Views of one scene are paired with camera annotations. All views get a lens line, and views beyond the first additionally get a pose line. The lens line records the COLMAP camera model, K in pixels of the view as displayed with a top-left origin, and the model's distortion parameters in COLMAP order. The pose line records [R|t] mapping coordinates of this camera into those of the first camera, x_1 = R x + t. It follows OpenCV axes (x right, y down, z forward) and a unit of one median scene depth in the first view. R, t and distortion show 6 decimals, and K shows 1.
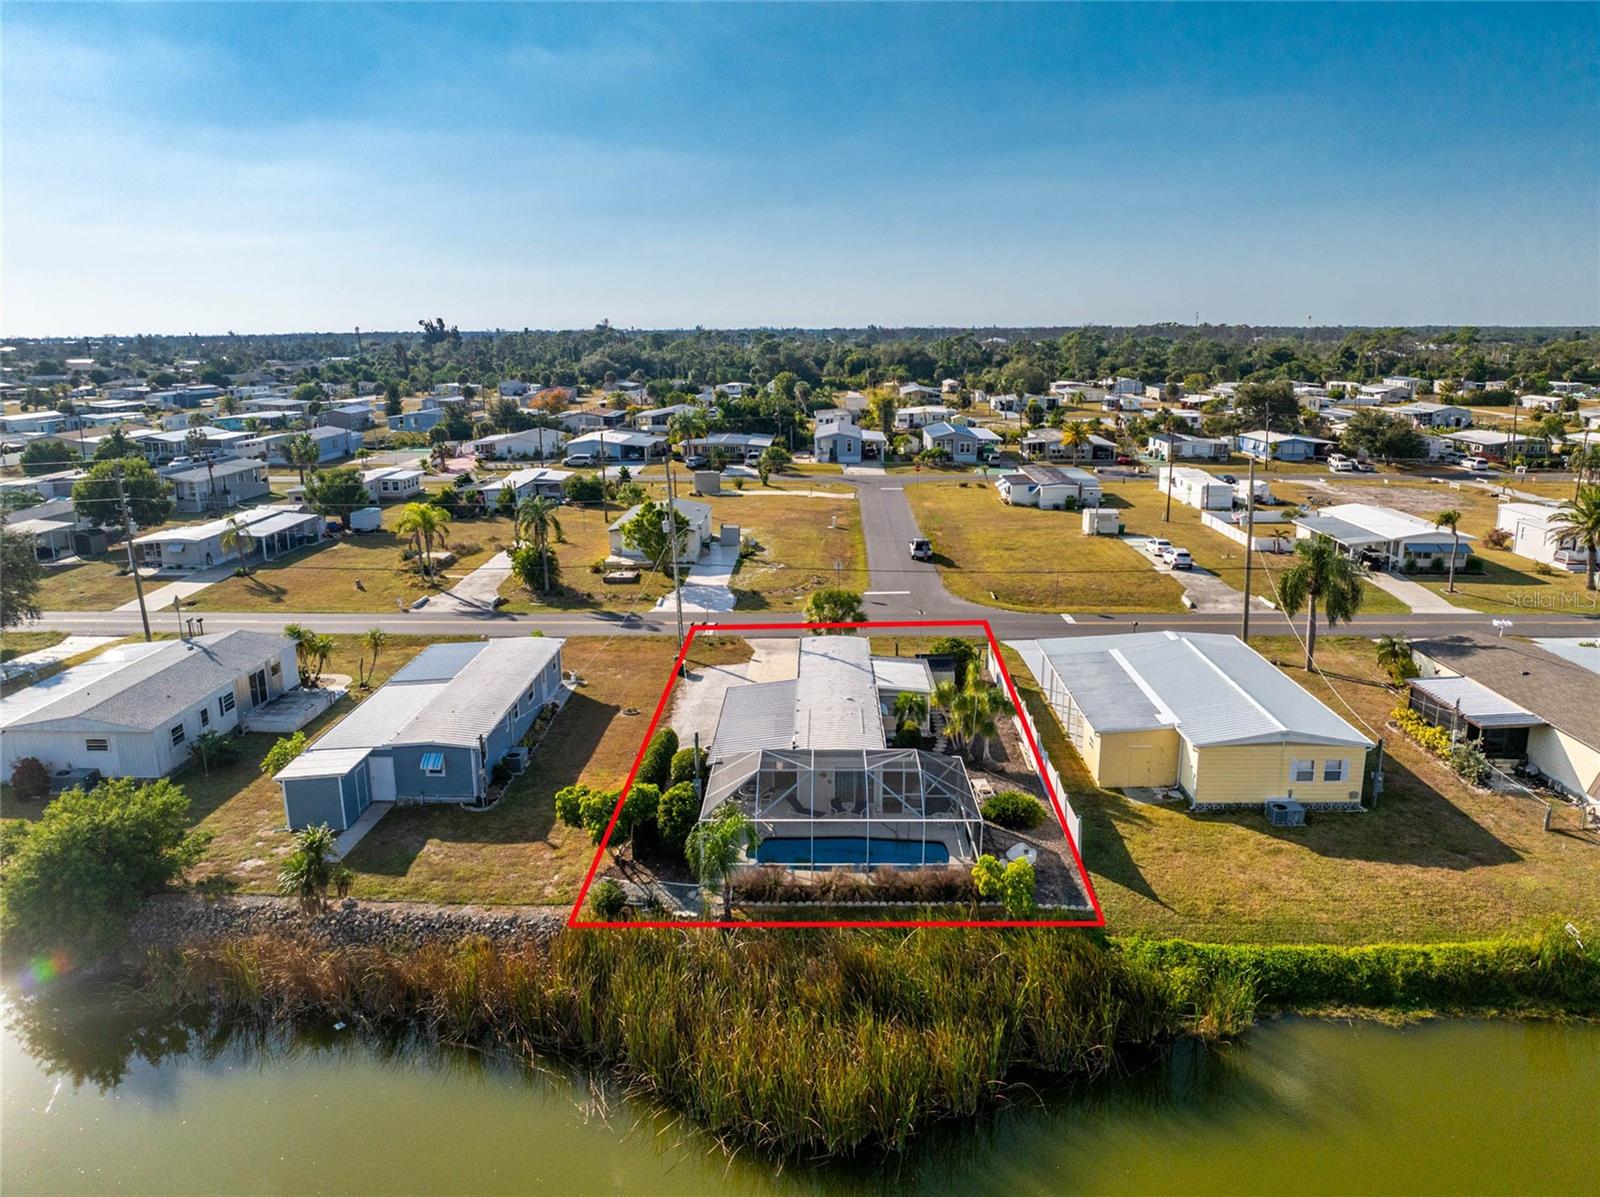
lens RADIAL K [[1124.4, 0, 806.1], [0, 1124.4, 594.9], [0, 0, 1]] dist [-0.033501, -0.000196]
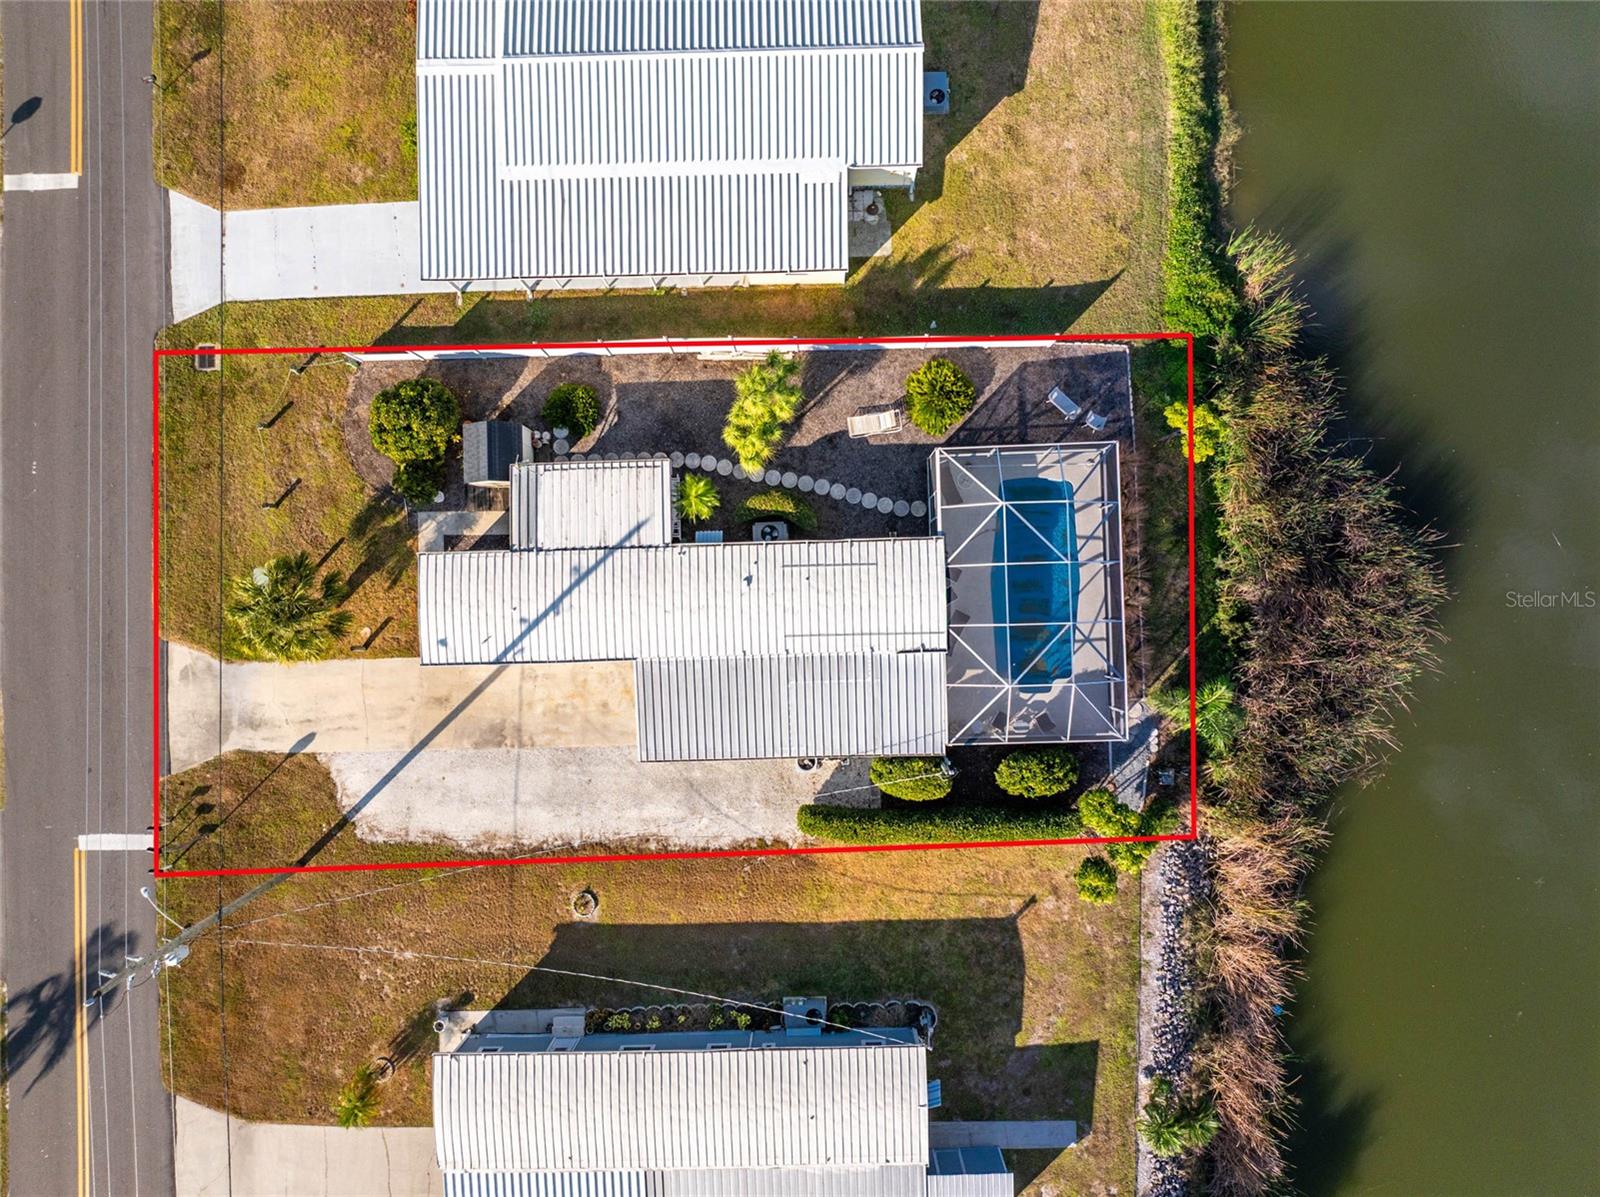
lens RADIAL K [[1124.4, 0, 806.1], [0, 1124.4, 594.9], [0, 0, 1]] dist [-0.033501, -0.000196]
pose [[-0.041330, -0.998695, 0.030005, 0.006241], [0.244294, 0.019019, 0.969515, -0.631648], [-0.968820, 0.047400, 0.243189, 0.829819]]
